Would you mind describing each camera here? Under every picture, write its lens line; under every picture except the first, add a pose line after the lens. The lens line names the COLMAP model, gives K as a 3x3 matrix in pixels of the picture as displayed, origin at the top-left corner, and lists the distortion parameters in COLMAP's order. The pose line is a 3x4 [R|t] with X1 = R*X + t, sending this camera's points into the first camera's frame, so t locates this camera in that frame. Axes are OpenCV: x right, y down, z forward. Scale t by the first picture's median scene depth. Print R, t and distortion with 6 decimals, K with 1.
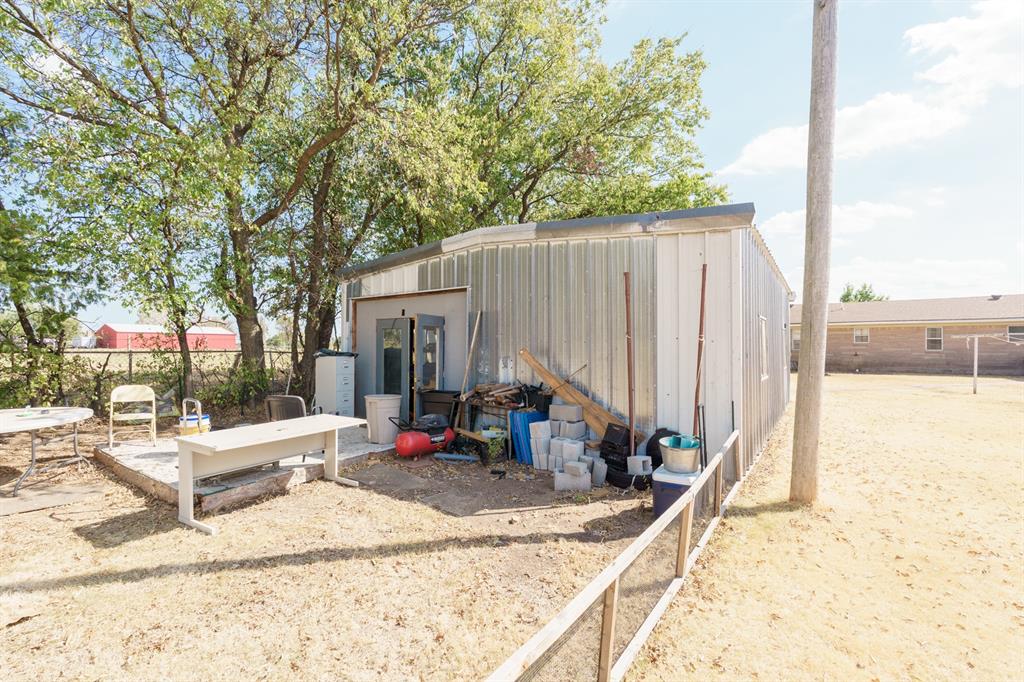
lens RADIAL K [[466.7, 0, 512.0], [0, 466.7, 341.0], [0, 0, 1]] dist [0.000760, 0.000099]
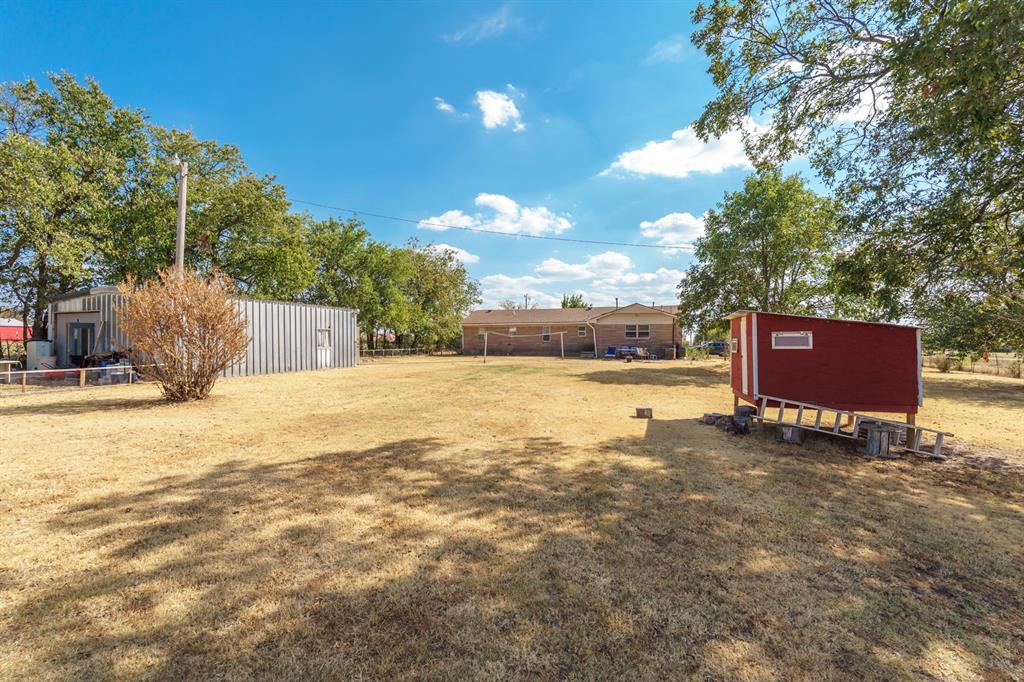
lens RADIAL K [[466.7, 0, 512.0], [0, 466.7, 341.0], [0, 0, 1]] dist [0.000760, 0.000099]
pose [[0.963494, -0.002432, 0.267720, 0.348690], [-0.000488, 0.999941, 0.010839, 0.002383], [-0.267730, -0.010574, 0.963436, -0.496614]]
